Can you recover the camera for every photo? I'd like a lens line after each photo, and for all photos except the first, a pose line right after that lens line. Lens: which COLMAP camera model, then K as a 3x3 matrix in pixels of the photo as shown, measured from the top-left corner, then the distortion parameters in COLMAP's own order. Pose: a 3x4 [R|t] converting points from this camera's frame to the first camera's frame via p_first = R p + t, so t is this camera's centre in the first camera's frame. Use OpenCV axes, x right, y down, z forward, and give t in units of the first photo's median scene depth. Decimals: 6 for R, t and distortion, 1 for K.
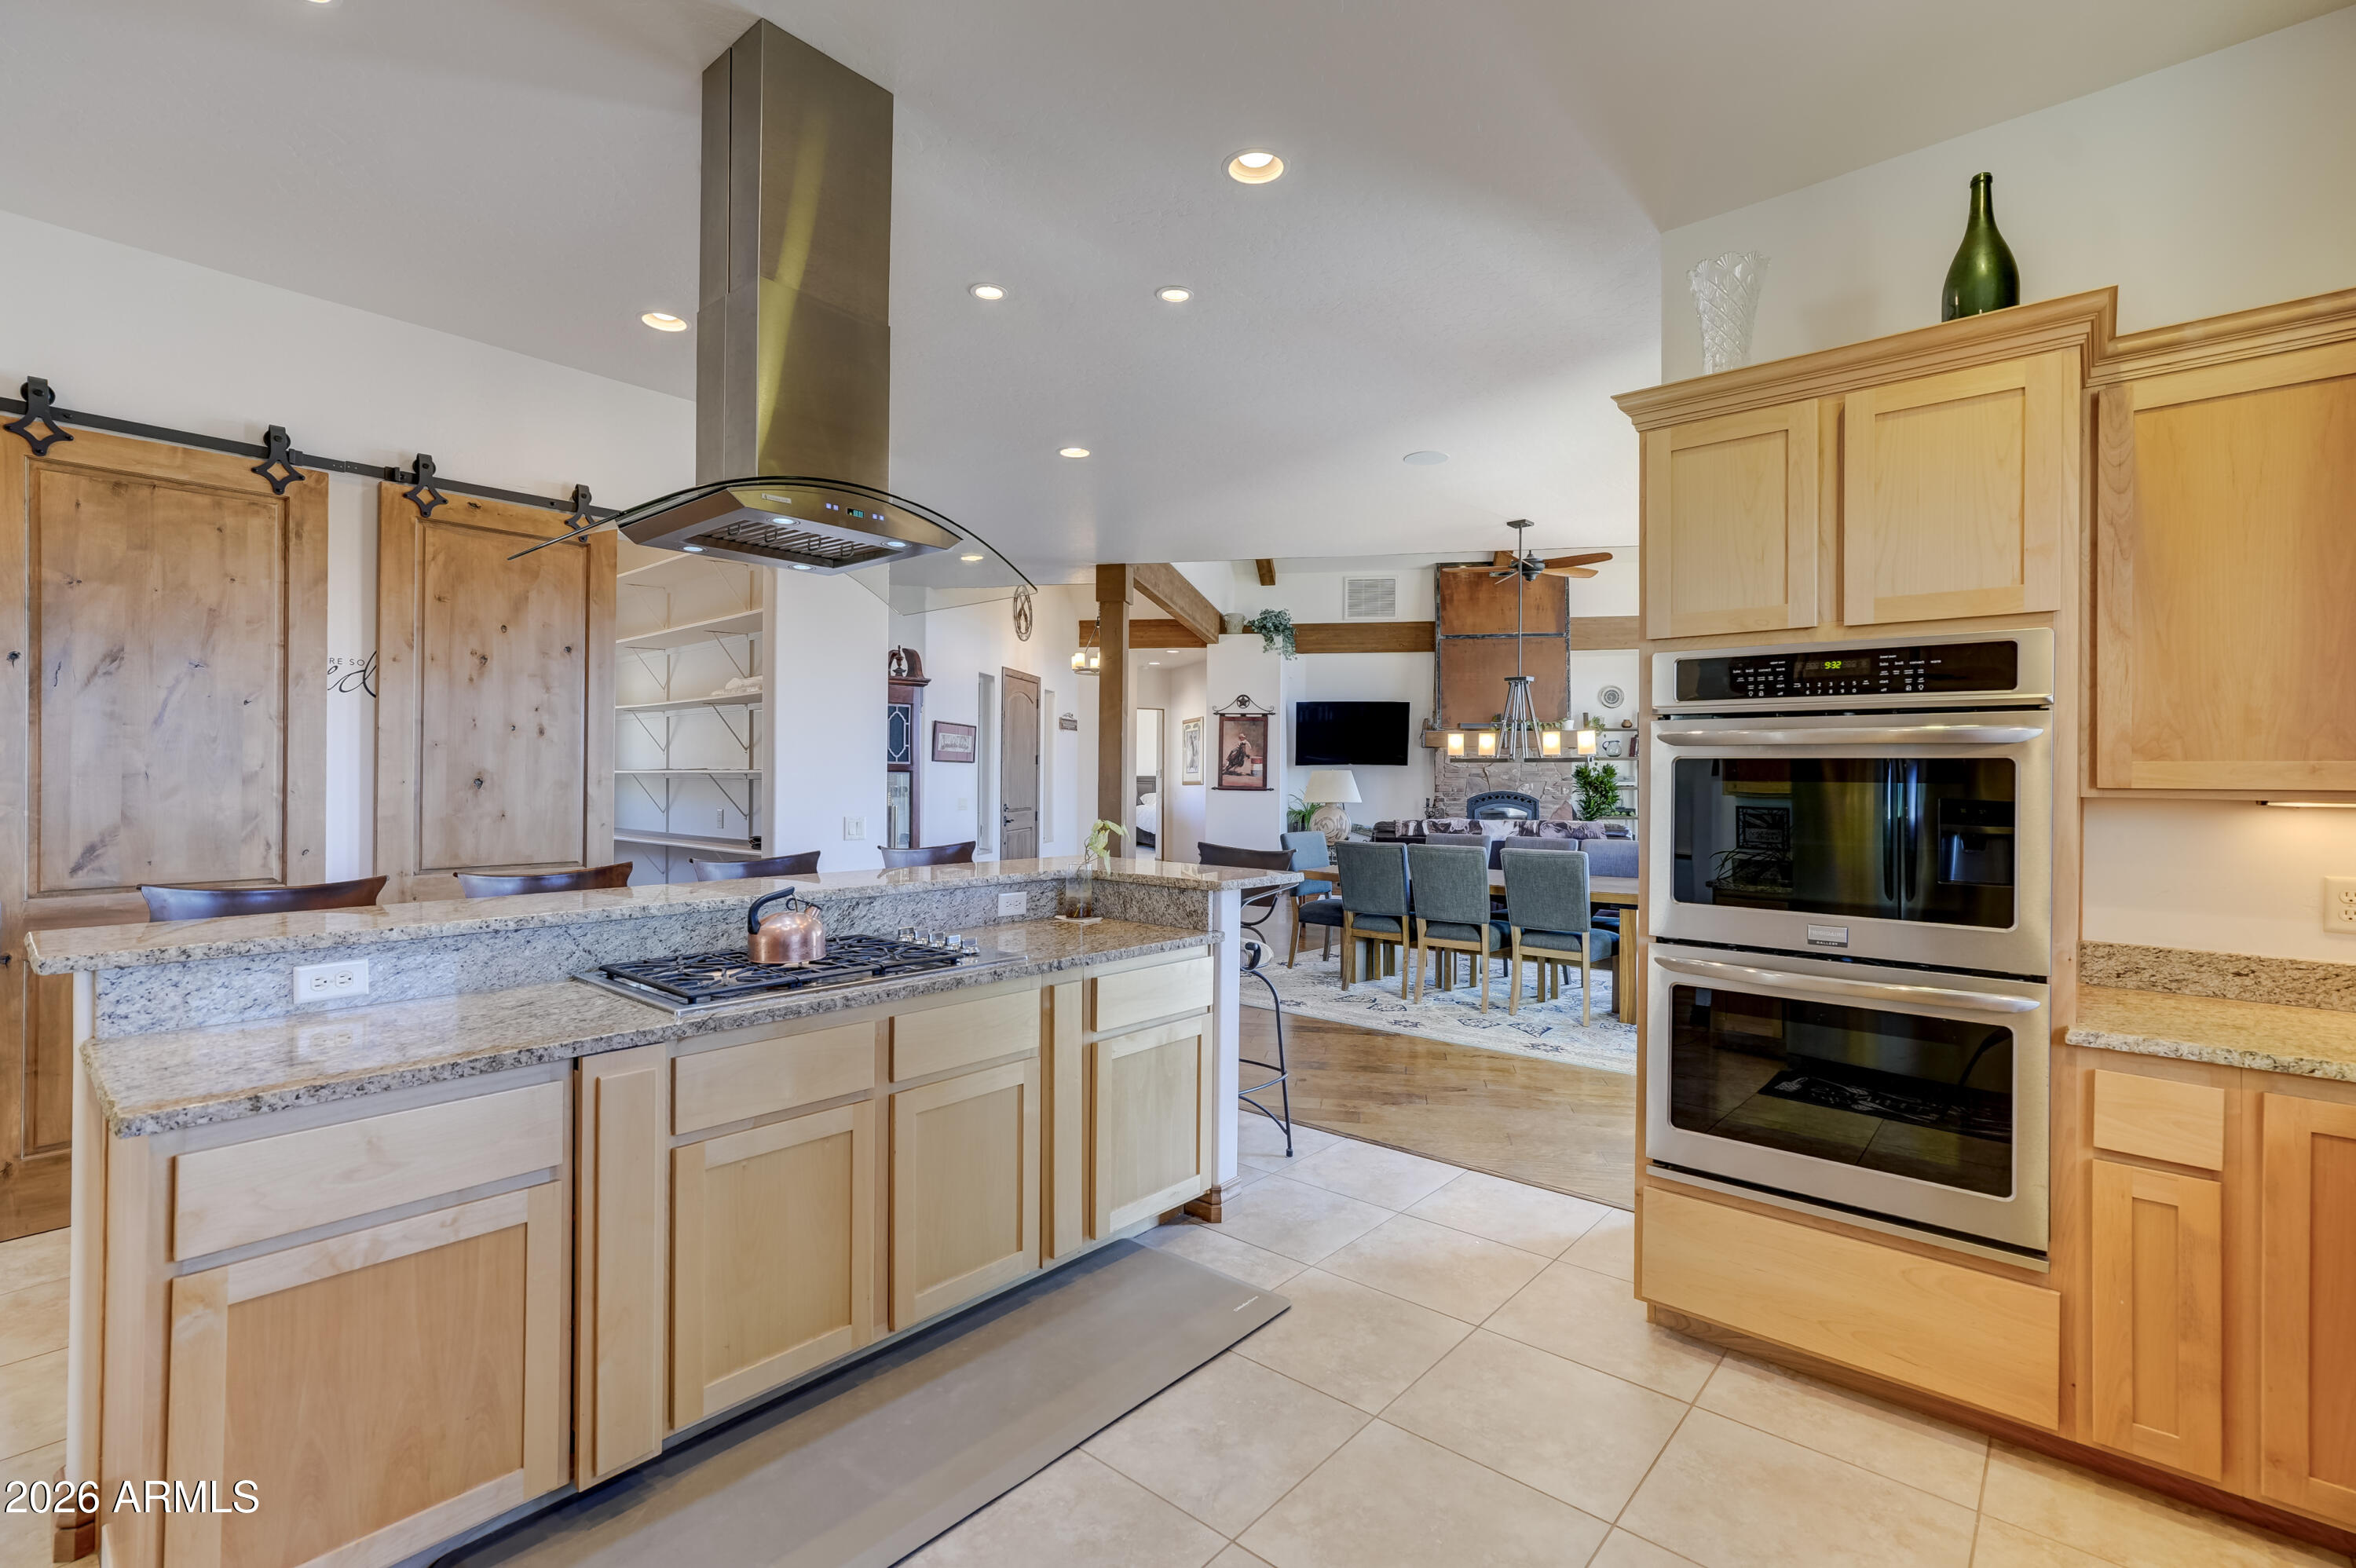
lens RADIAL K [[1067.4, 0, 1175.1], [0, 1067.4, 771.2], [0, 0, 1]] dist [-0.018536, 0.014610]
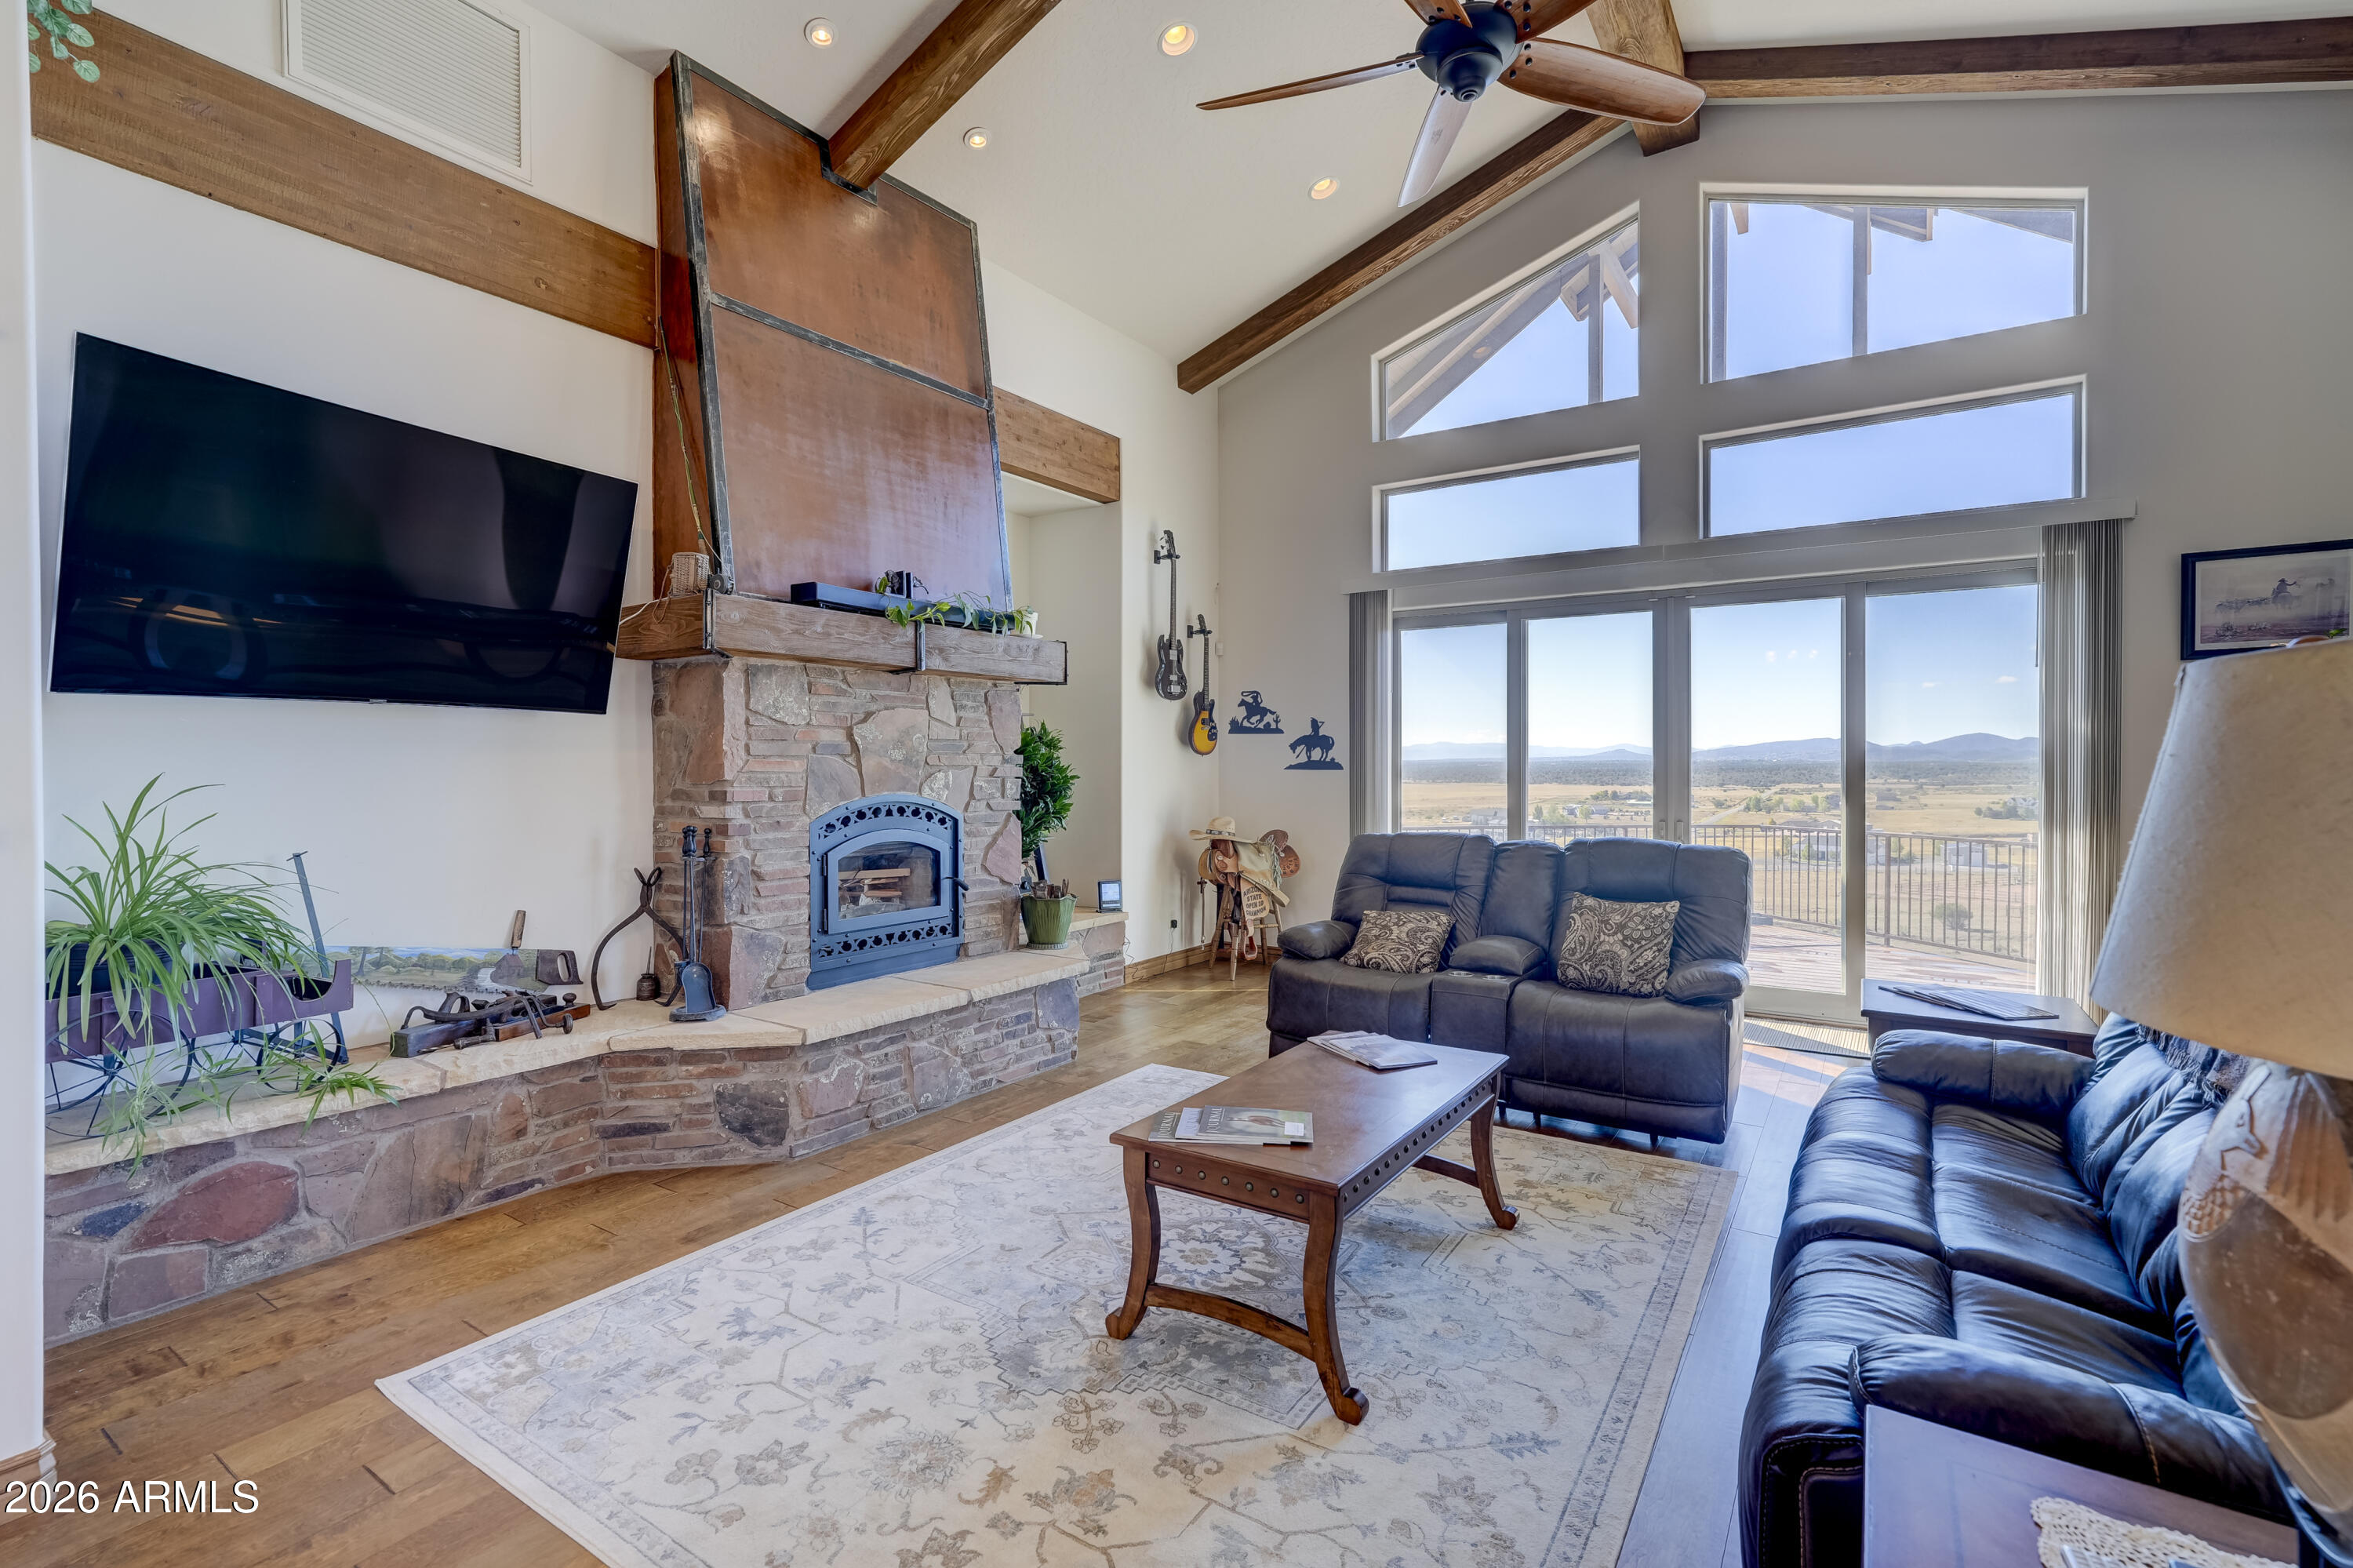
lens RADIAL K [[1066.2, 0, 1173.6], [0, 1066.2, 771.2], [0, 0, 1]] dist [-0.018536, 0.014610]
pose [[0.386807, -0.012477, 0.922076, 0.018658], [-0.004498, 0.999871, 0.015417, 0.005169], [-0.922150, -0.010111, 0.386701, 0.786205]]
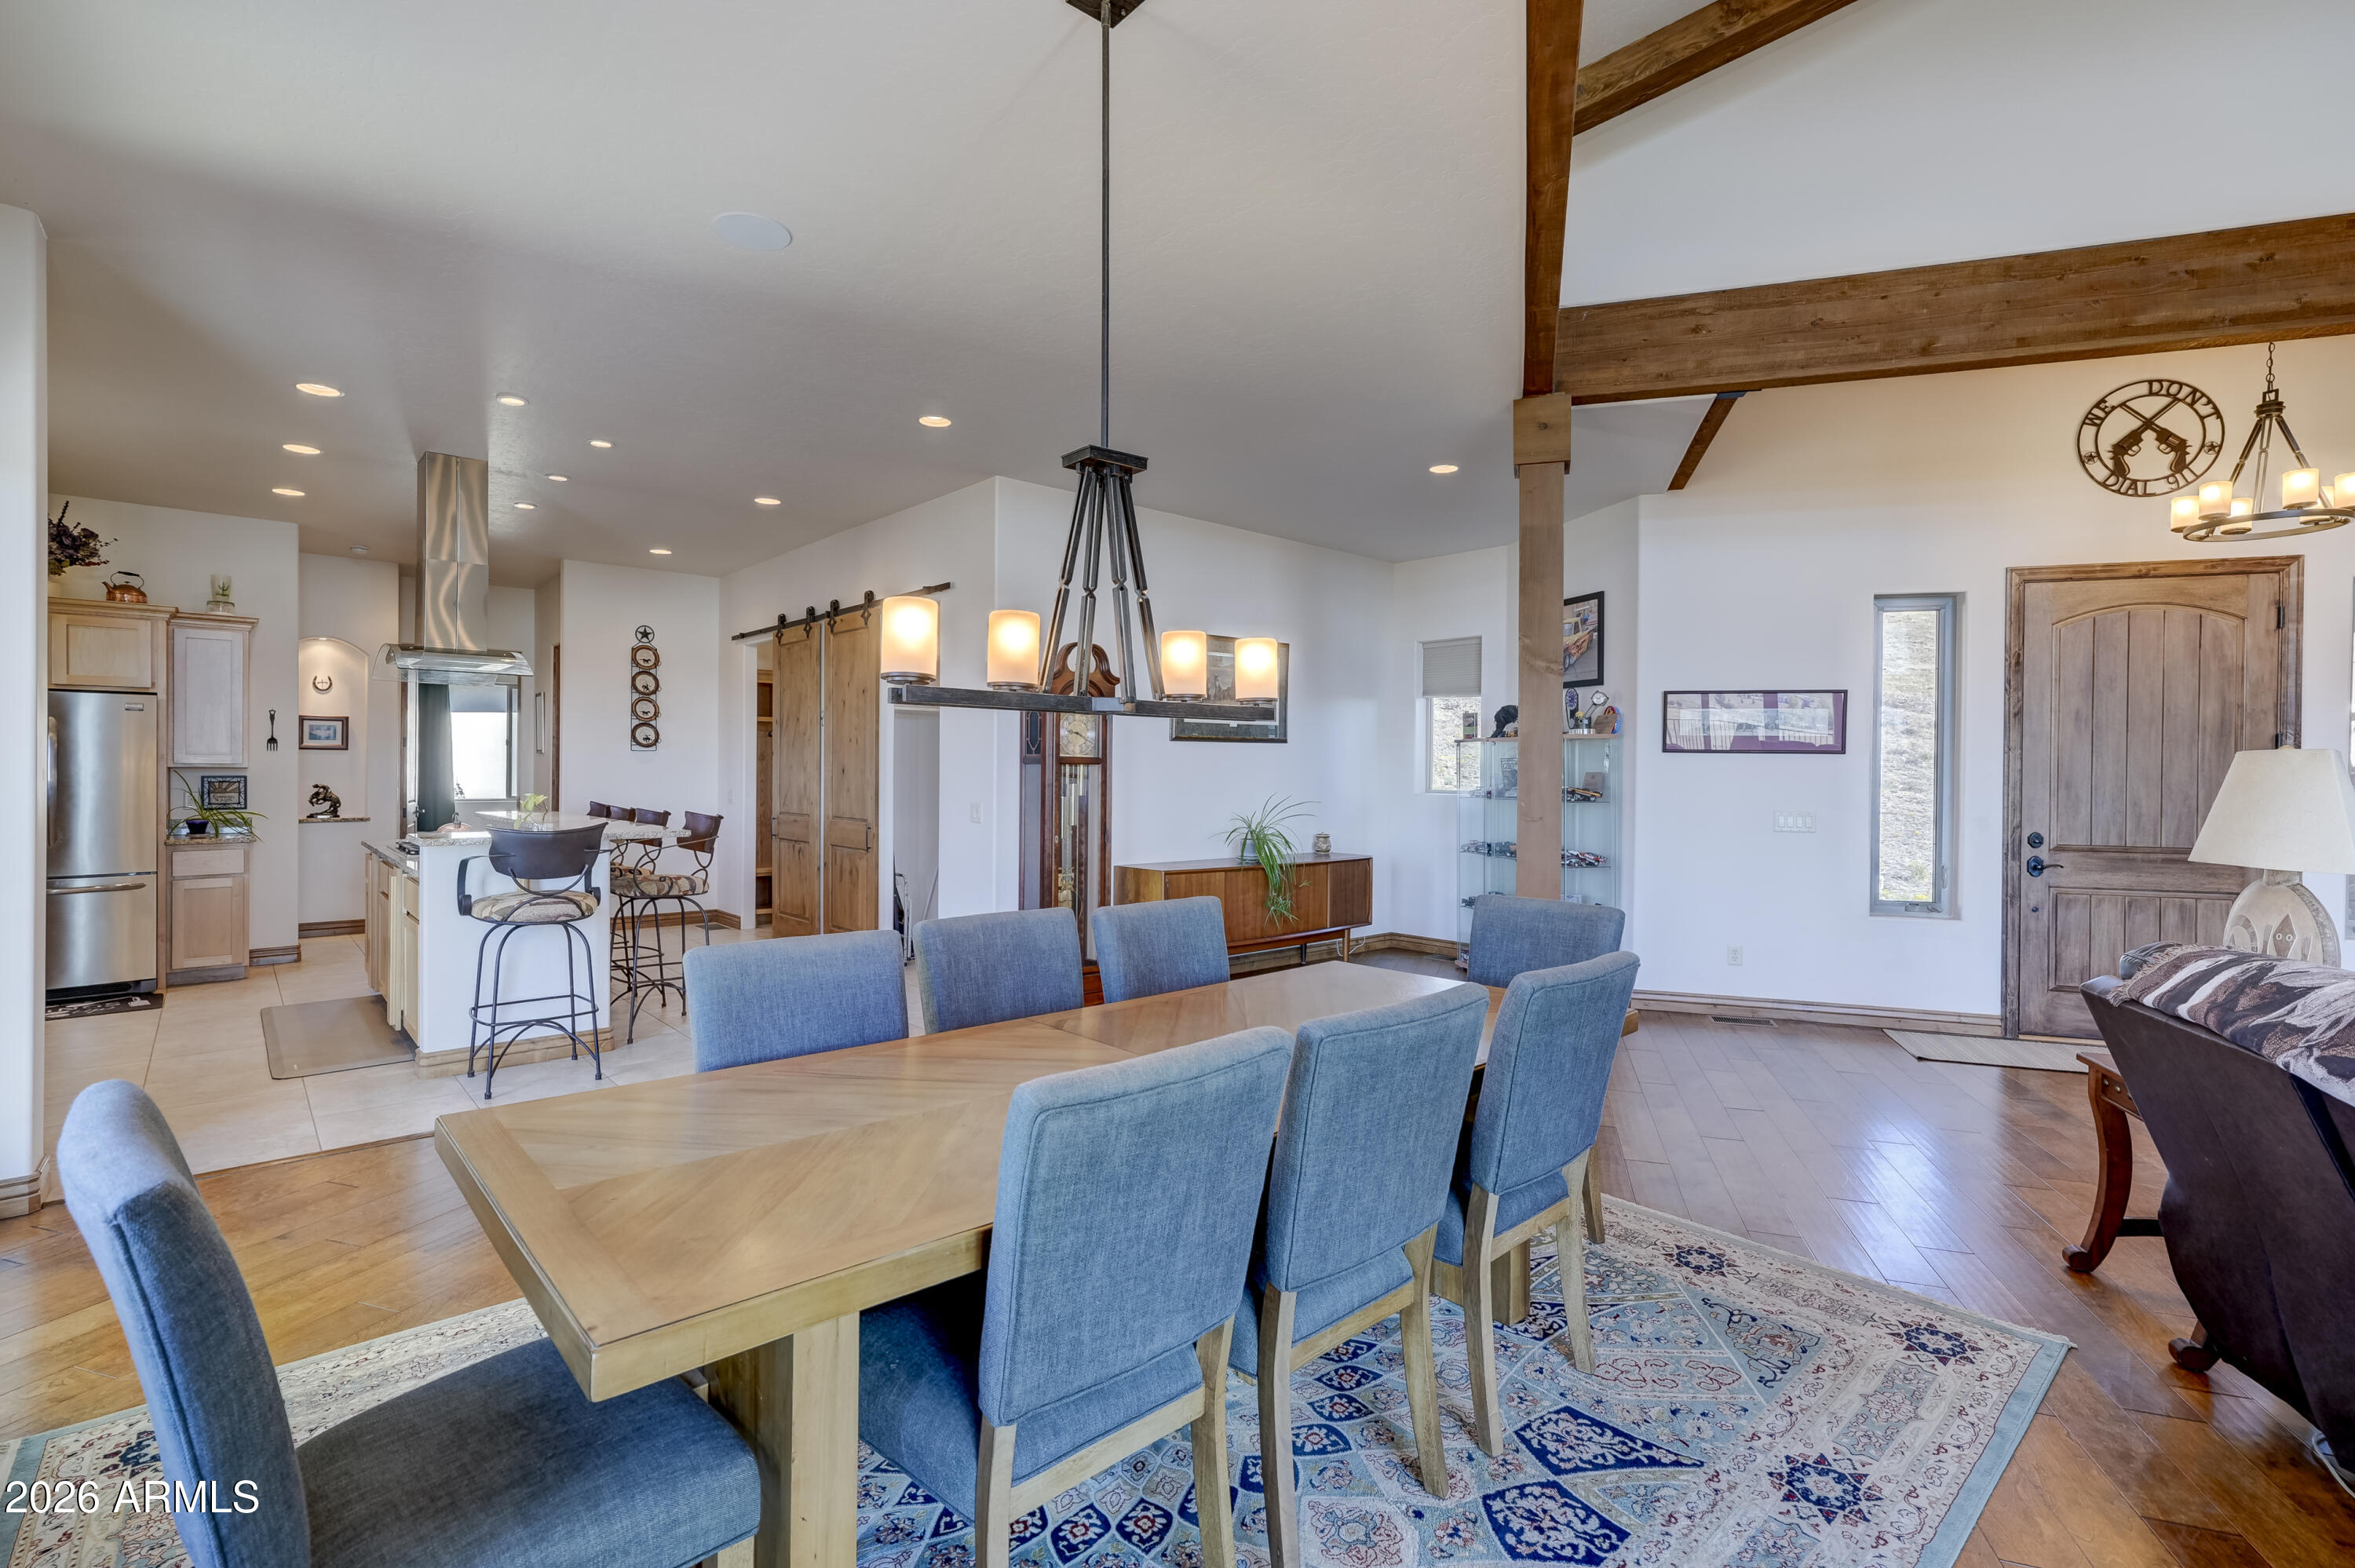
lens RADIAL K [[1060.1, 0, 1171.5], [0, 1060.1, 771.0], [0, 0, 1]] dist [-0.016060, 0.011917]
pose [[-0.120414, -0.003285, -0.992718, 0.336864], [-0.004356, 0.999987, -0.002781, 0.003723], [0.992714, 0.003989, -0.120427, 0.556254]]
